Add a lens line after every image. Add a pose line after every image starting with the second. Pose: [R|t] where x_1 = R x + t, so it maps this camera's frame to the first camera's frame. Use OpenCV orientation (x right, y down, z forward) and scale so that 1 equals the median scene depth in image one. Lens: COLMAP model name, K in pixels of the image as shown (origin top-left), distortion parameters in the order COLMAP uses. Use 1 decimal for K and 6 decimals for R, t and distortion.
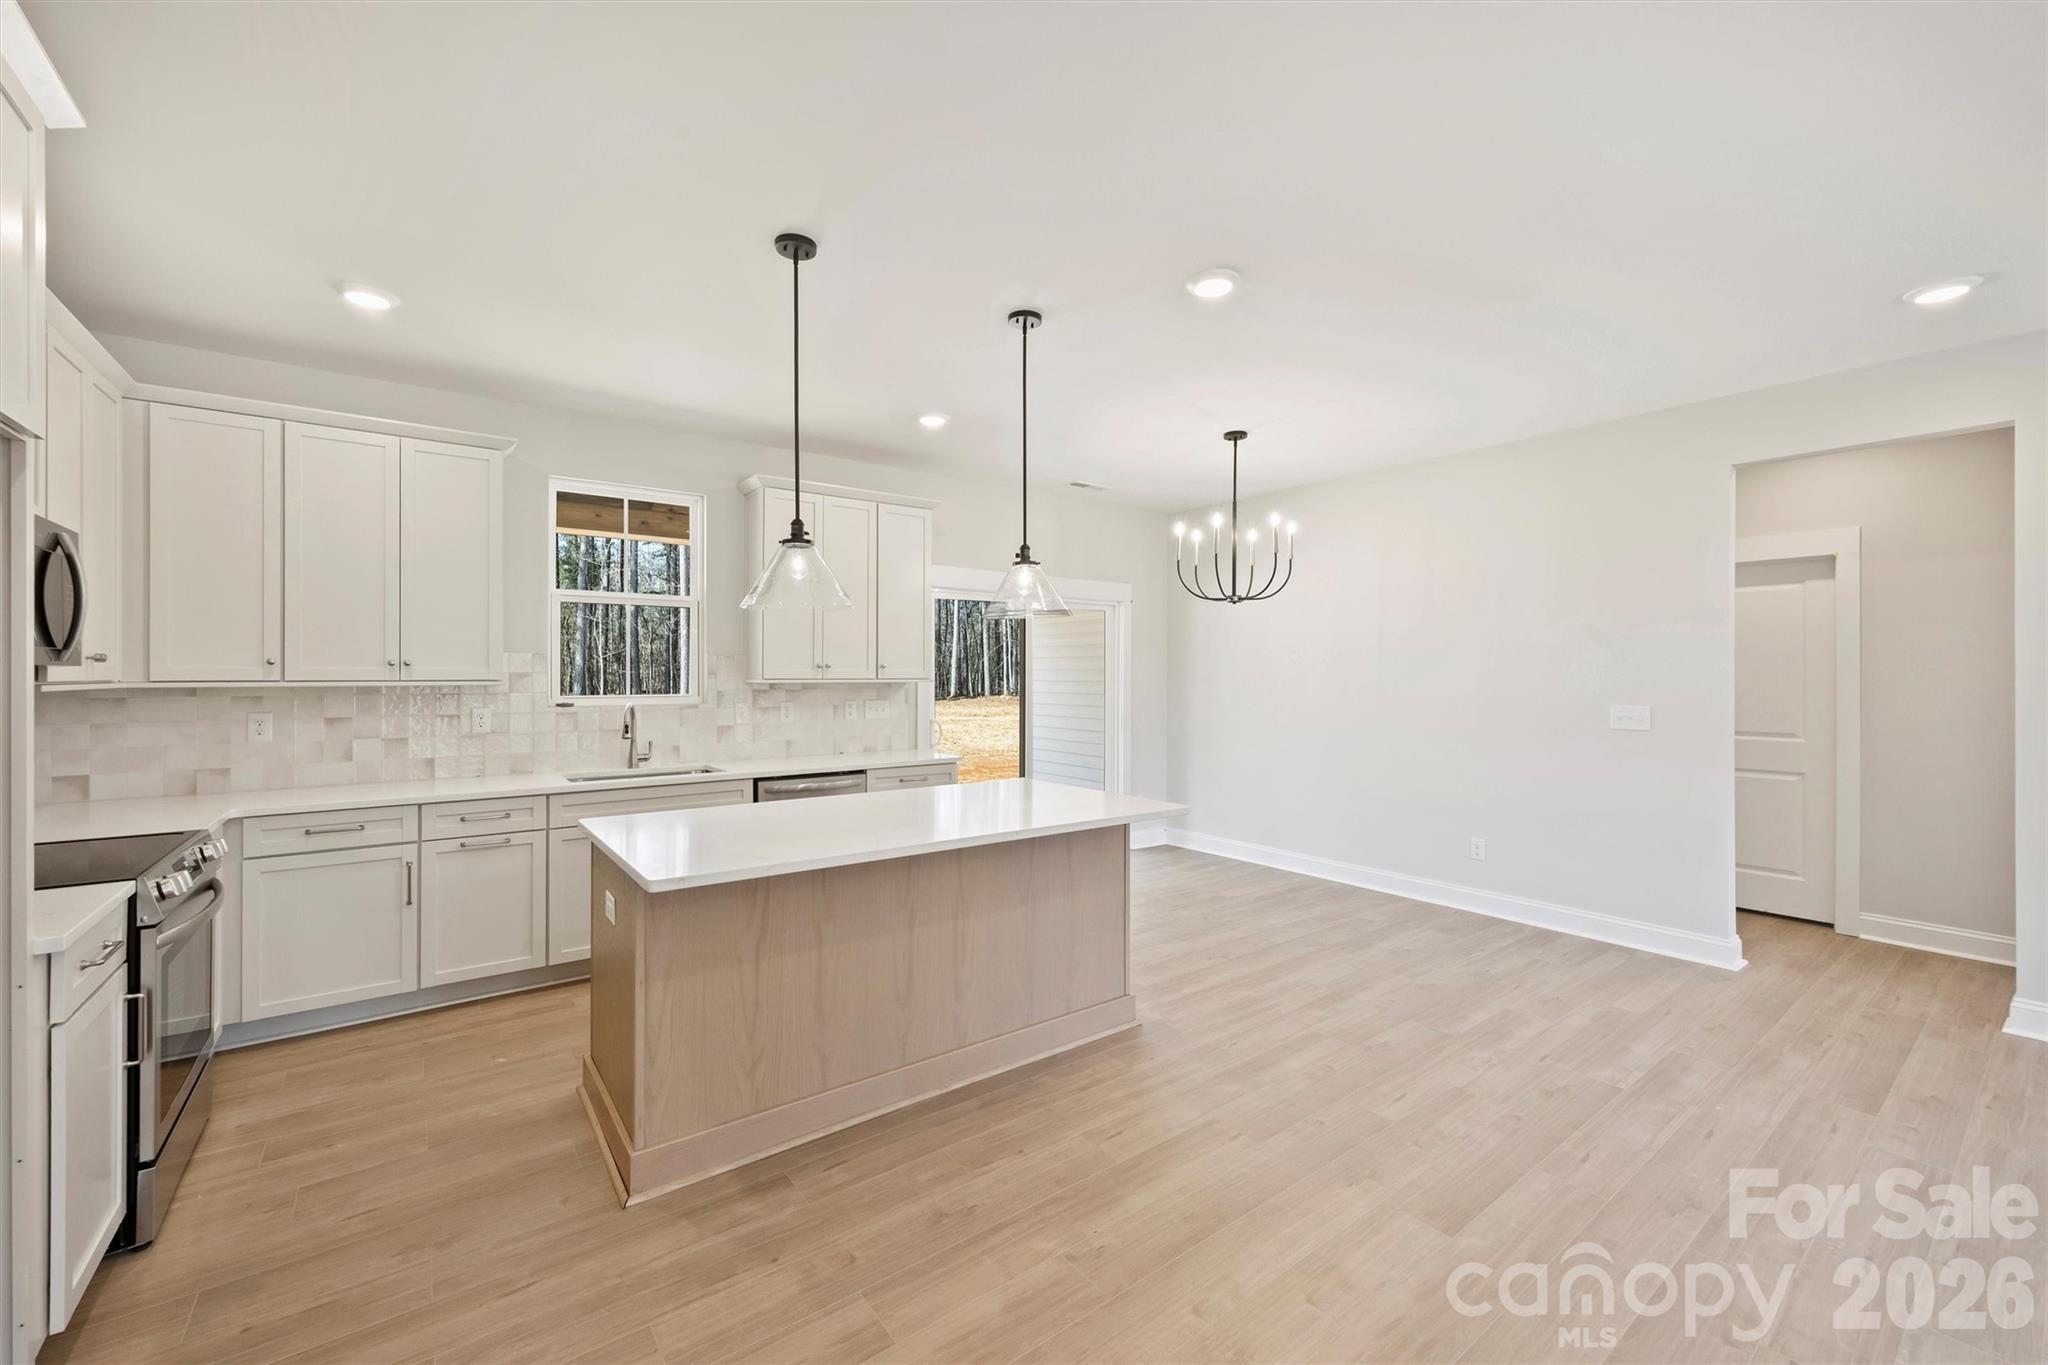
lens RADIAL K [[814.1, 0, 1019.9], [0, 814.1, 673.2], [0, 0, 1]] dist [0.000001, -0.000189]
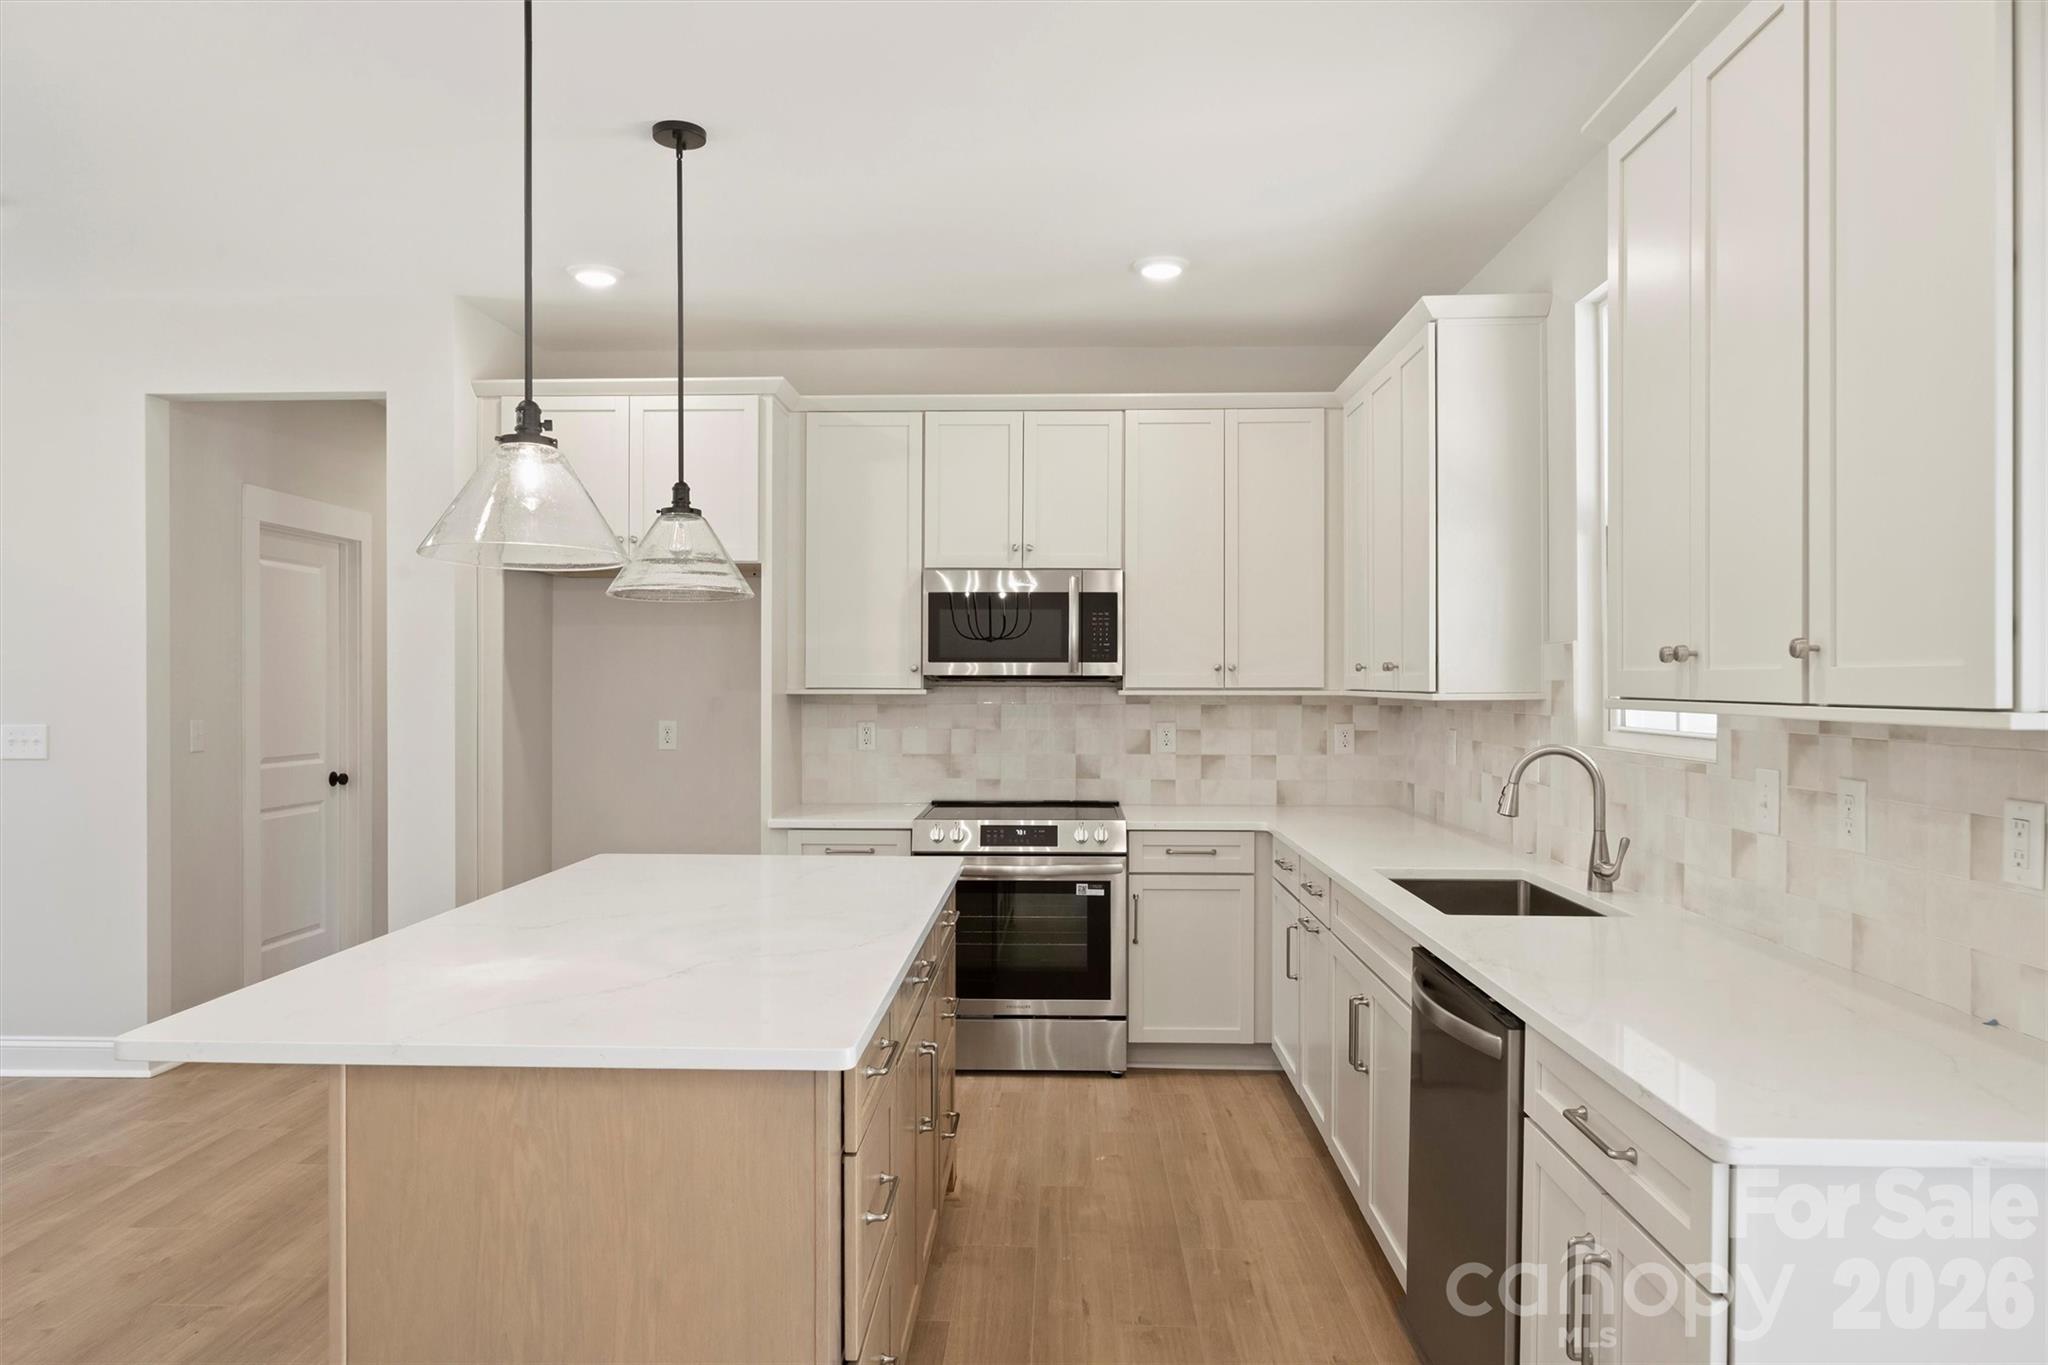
lens RADIAL K [[1305.3, 0, 1024.0], [0, 1305.3, 682.5], [0, 0, 1]] dist [-0.000117, 0.001408]
pose [[-0.634111, -0.000194, -0.773242, 0.373727], [-0.000444, 1.000000, 0.000114, 0.001280], [0.773242, 0.000415, -0.634111, 1.577770]]
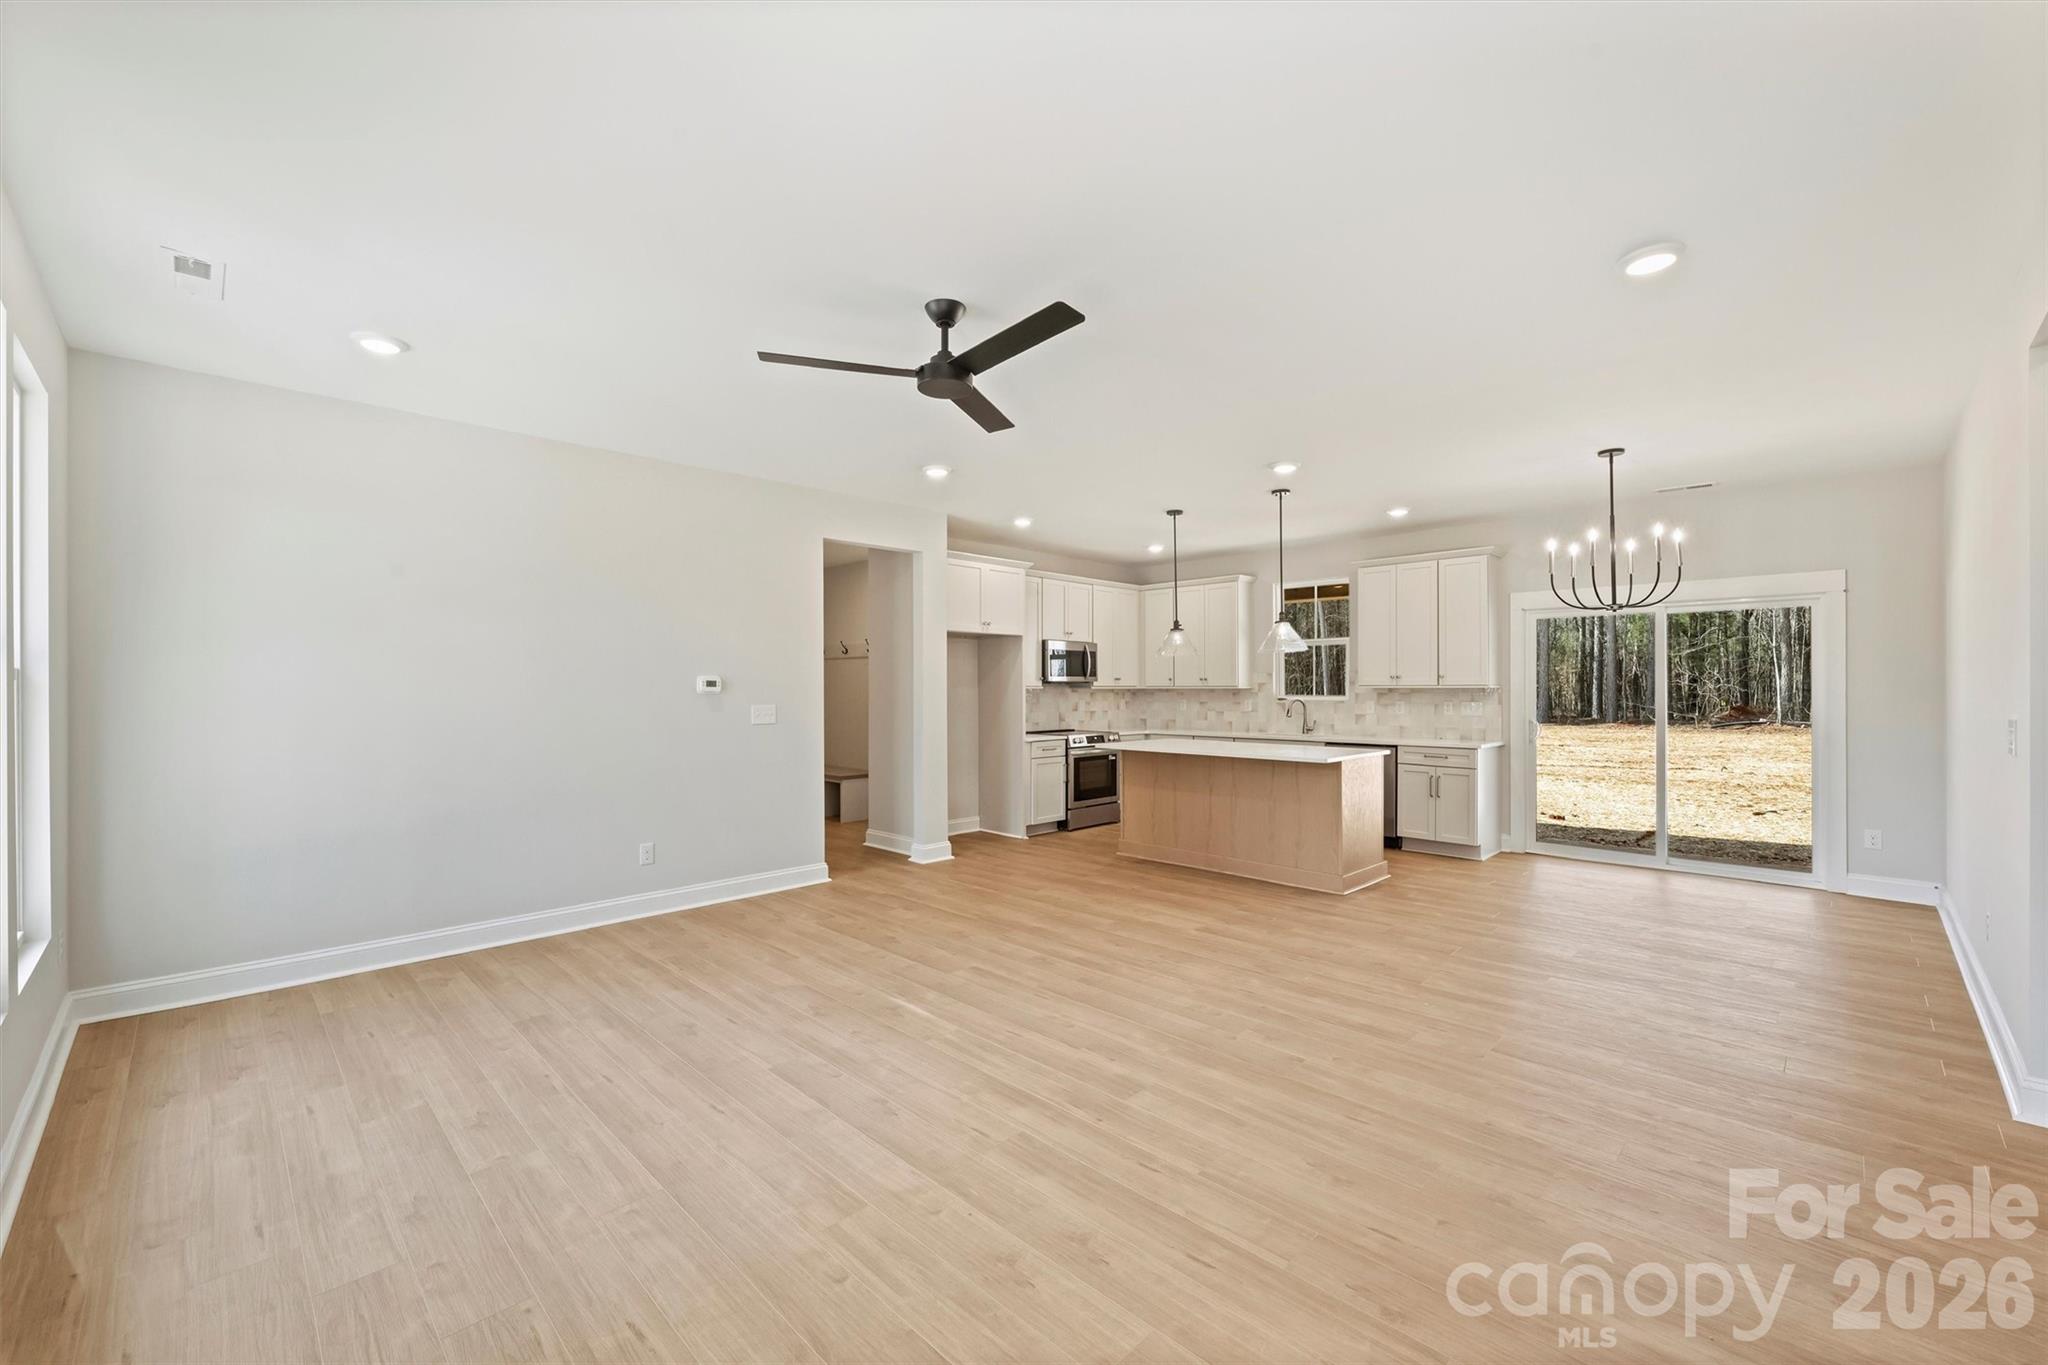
lens RADIAL K [[827.7, 0, 1022.4], [0, 827.7, 689.4], [0, 0, 1]] dist [-0.000376, -0.000105]
pose [[0.142376, -0.000494, -0.989813, 1.681968], [0.003431, 0.999994, -0.000006, 0.016991], [0.989807, -0.003395, 0.142376, 0.128402]]
